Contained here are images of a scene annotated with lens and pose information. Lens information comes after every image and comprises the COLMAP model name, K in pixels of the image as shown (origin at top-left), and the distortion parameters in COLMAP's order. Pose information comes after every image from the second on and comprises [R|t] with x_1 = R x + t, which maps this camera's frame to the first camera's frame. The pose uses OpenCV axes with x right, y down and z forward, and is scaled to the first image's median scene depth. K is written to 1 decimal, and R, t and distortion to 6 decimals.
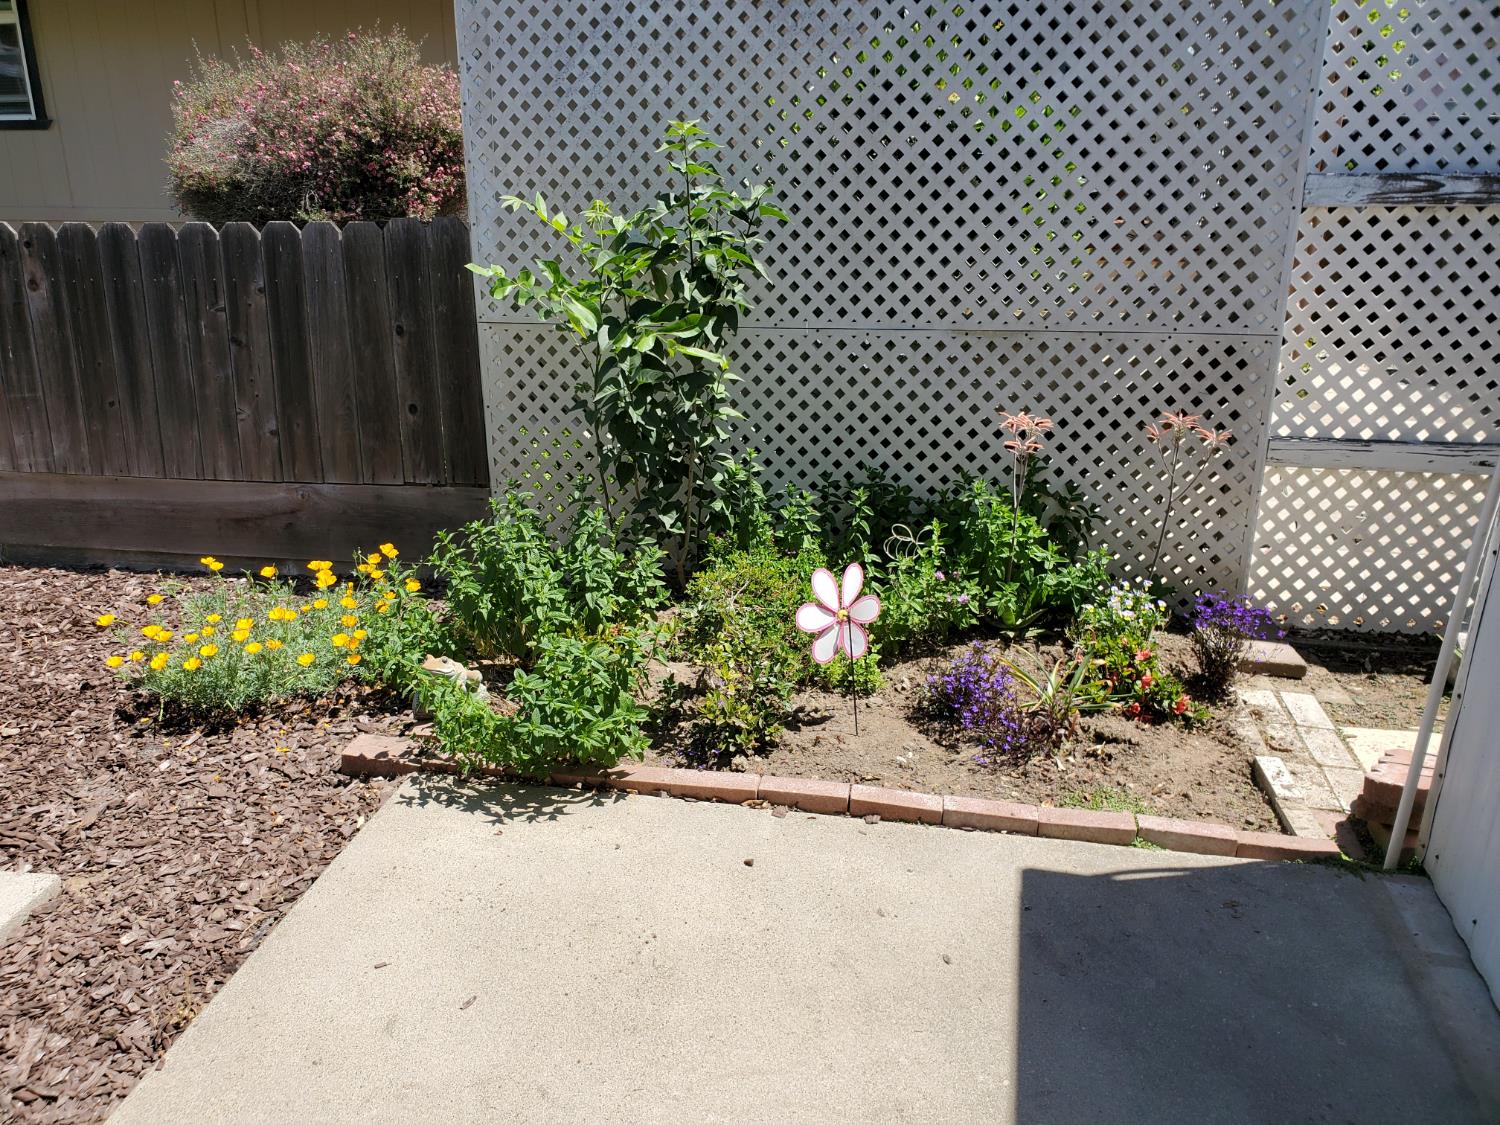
lens RADIAL K [[1159.2, 0, 715.2], [0, 1159.2, 560.3], [0, 0, 1]] dist [0.017683, -0.021627]
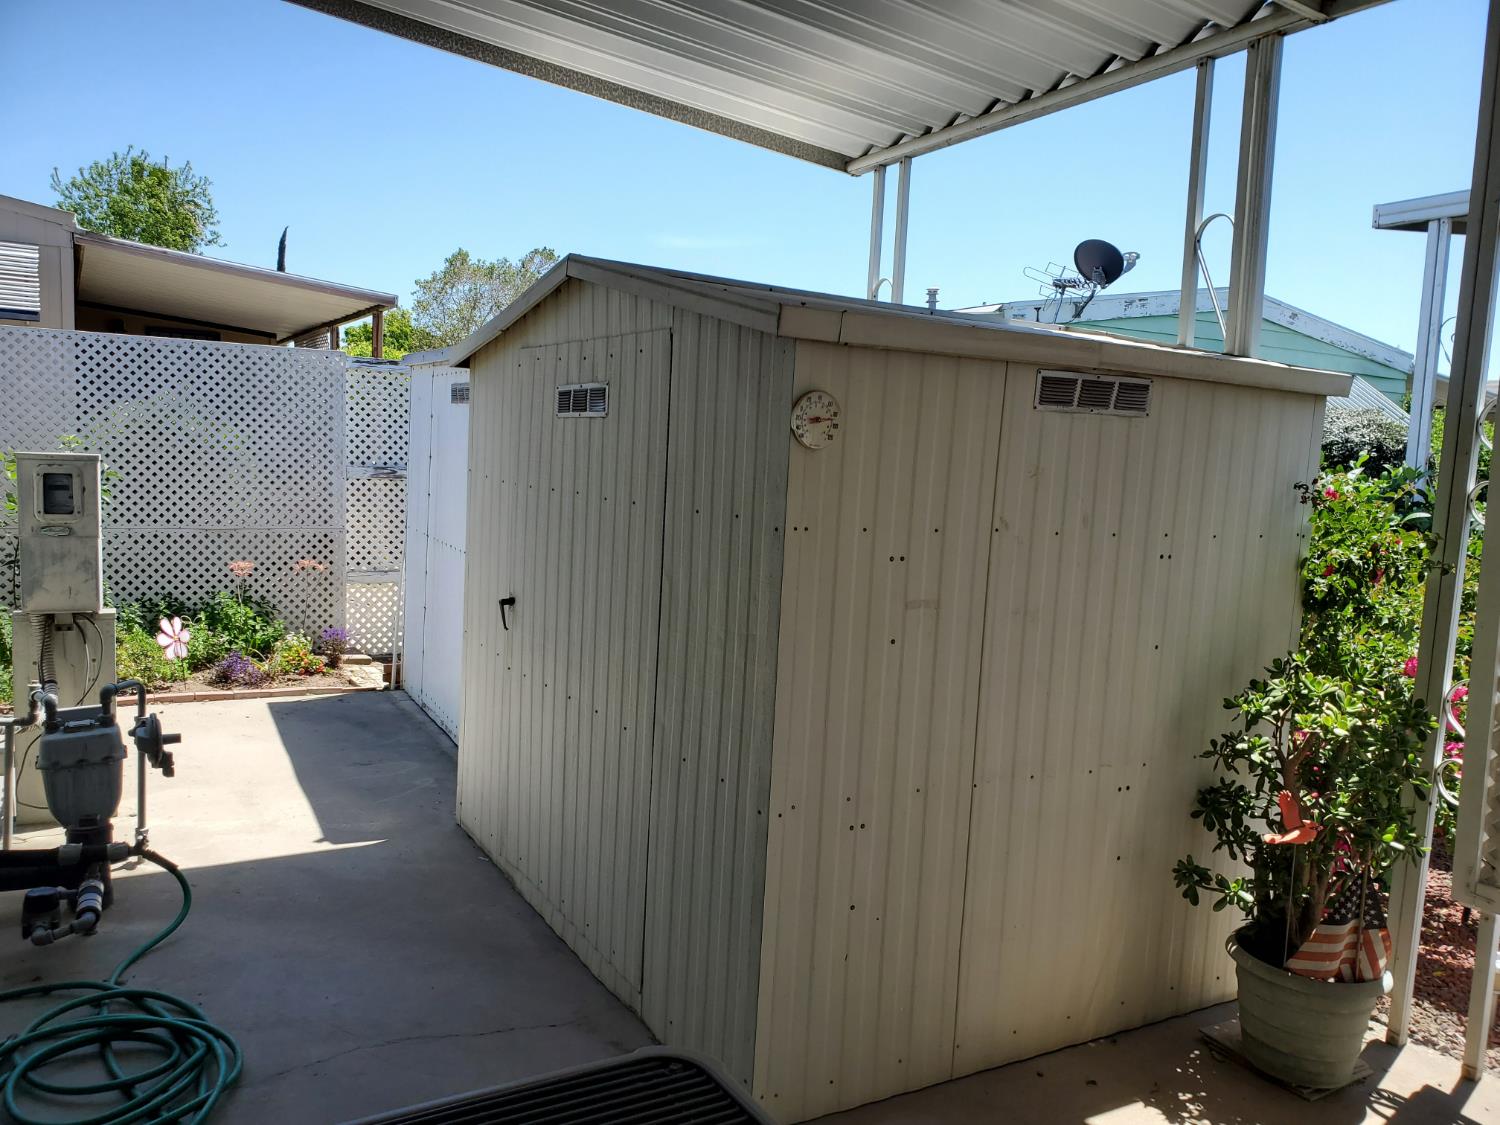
lens RADIAL K [[1159.2, 0, 750.7], [0, 1159.2, 564.3], [0, 0, 1]] dist [0.017683, -0.021627]
pose [[0.741040, -0.028446, 0.670858, -0.519053], [0.170238, 0.974417, -0.146730, 0.380380], [-0.649522, 0.222939, 0.726925, -1.303973]]
